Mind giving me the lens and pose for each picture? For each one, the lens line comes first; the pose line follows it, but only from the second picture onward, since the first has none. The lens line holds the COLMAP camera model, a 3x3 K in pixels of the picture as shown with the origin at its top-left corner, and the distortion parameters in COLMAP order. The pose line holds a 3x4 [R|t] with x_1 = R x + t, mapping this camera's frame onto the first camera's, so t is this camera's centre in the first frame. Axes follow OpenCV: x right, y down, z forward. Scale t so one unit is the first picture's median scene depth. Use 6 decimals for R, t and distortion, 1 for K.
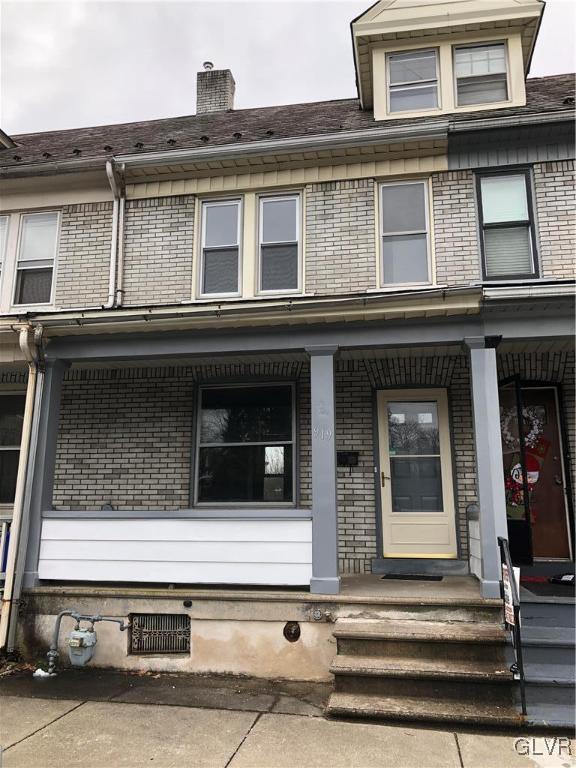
lens RADIAL K [[635.0, 0, 289.1], [0, 635.0, 372.4], [0, 0, 1]] dist [0.032280, -0.040607]
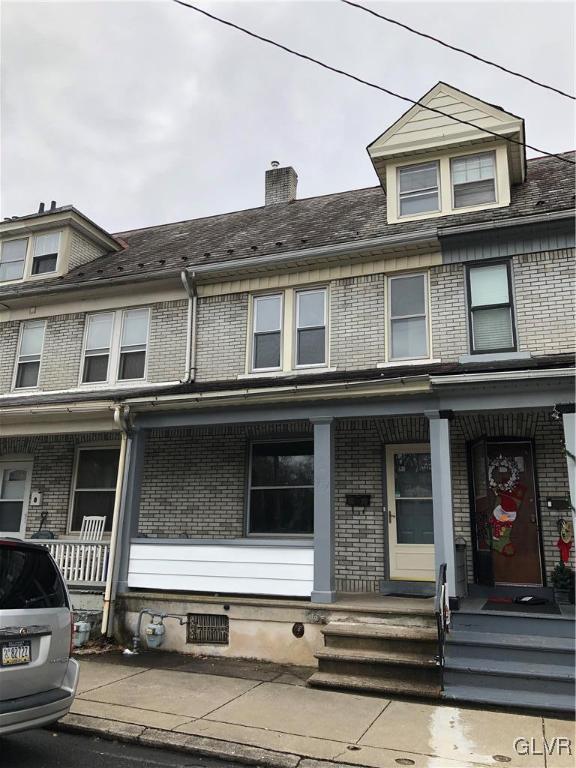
lens RADIAL K [[635.0, 0, 289.1], [0, 635.0, 372.4], [0, 0, 1]] dist [0.032280, -0.040607]
pose [[0.982705, -0.032206, -0.182355, 0.180379], [0.024424, 0.998699, -0.044759, -0.061629], [0.183559, 0.039531, 0.982213, -0.266288]]
